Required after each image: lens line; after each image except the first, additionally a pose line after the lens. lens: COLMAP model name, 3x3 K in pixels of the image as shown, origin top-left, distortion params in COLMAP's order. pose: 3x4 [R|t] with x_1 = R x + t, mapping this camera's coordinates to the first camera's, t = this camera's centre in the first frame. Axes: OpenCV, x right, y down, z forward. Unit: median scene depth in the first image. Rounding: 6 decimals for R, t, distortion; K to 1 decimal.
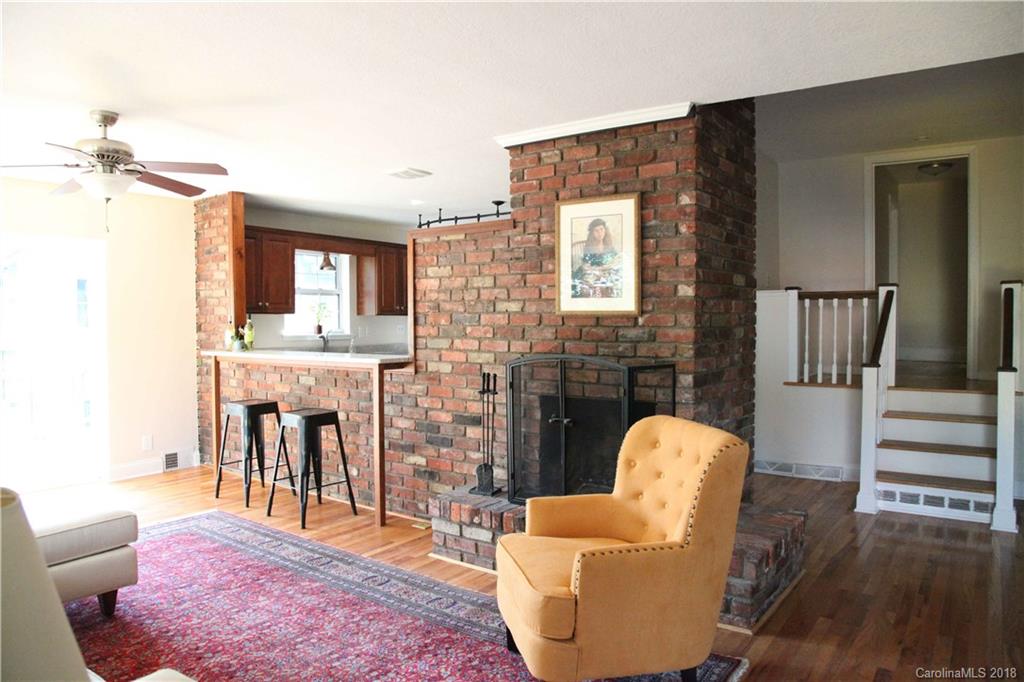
lens RADIAL K [[700.9, 0, 512.1], [0, 700.9, 341.7], [0, 0, 1]] dist [-0.004692, -0.000491]
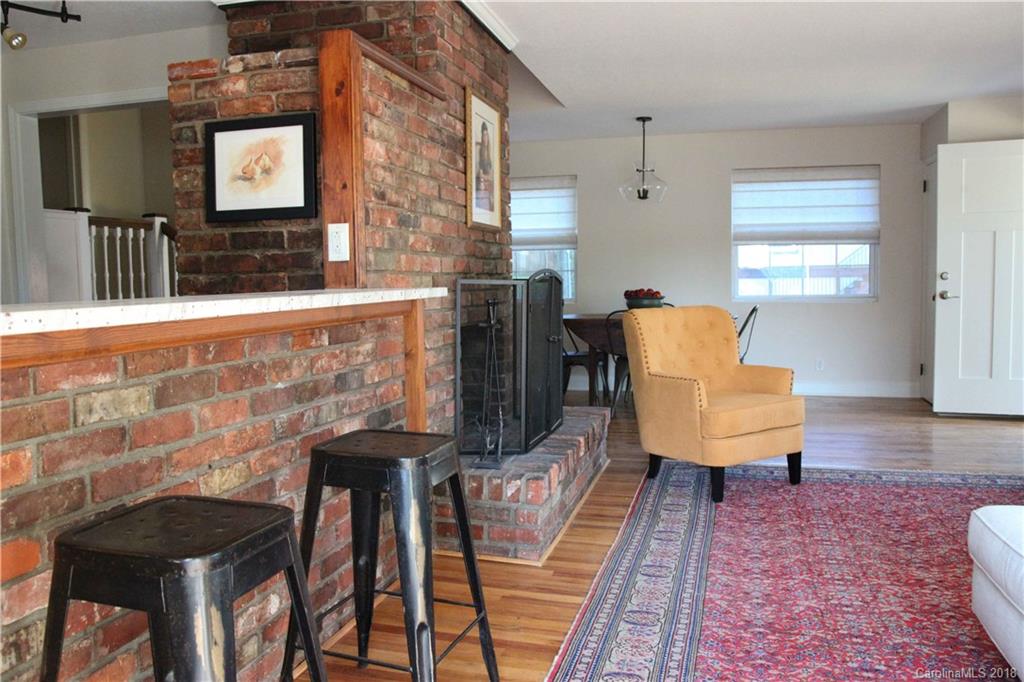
lens RADIAL K [[777.7, 0, 511.5], [0, 777.7, 339.9], [0, 0, 1]] dist [-0.007687, -0.000493]
pose [[-0.352171, -0.060400, 0.933985, -1.010513], [0.033092, 0.996488, 0.076920, 0.028048], [-0.935350, 0.057996, -0.348935, 1.591501]]
